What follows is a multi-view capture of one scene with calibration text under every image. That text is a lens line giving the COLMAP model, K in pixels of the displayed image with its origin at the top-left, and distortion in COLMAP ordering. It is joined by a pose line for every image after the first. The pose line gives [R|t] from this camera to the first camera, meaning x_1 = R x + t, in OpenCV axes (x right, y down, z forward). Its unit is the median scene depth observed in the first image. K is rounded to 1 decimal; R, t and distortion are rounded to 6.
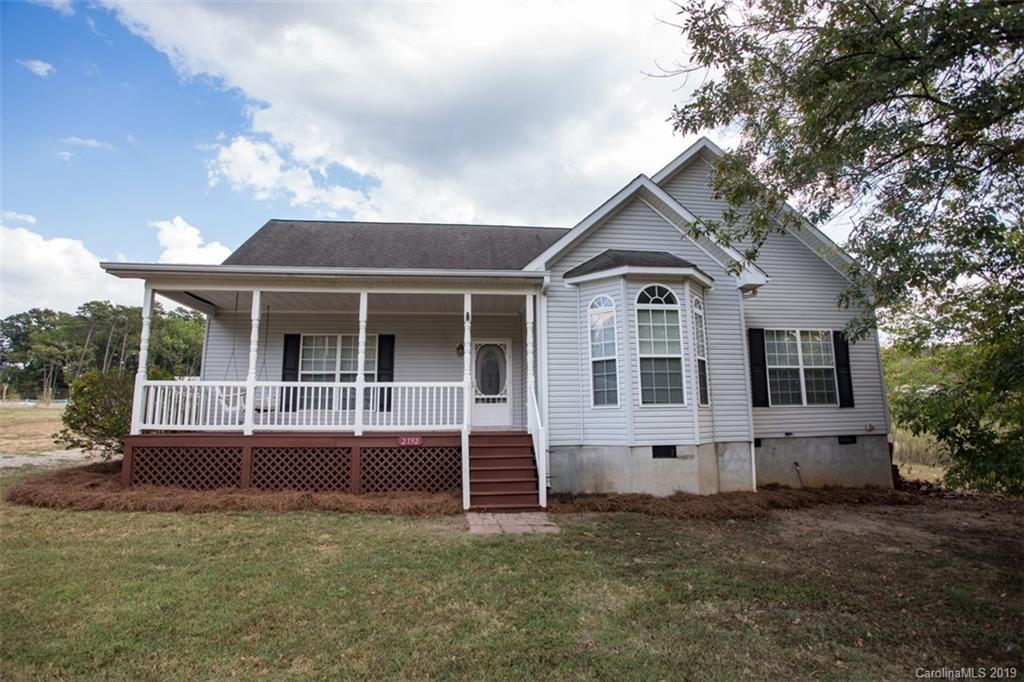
lens RADIAL K [[496.4, 0, 512.0], [0, 496.4, 341.0], [0, 0, 1]] dist [-0.077315, 0.032088]
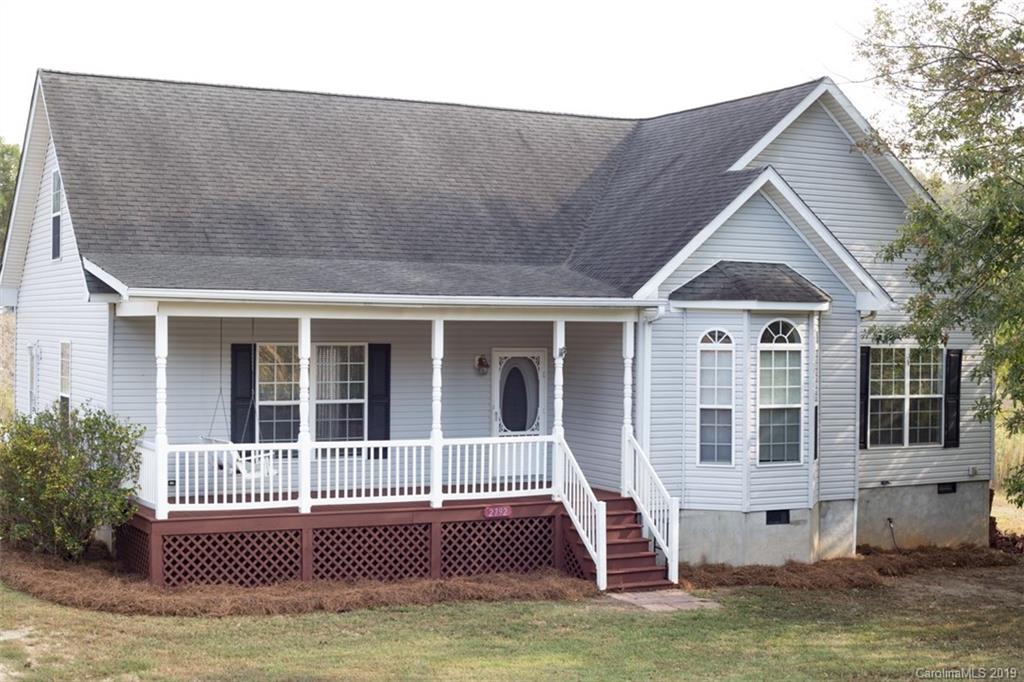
lens RADIAL K [[1526.6, 0, 512.0], [0, 1526.6, 341.0], [0, 0, 1]] dist [-0.119316, -0.077372]
pose [[0.932994, 0.013538, 0.359636, -1.061658], [-0.074913, 0.984709, 0.157276, -0.453053], [-0.352008, -0.173679, 0.919742, -1.212227]]
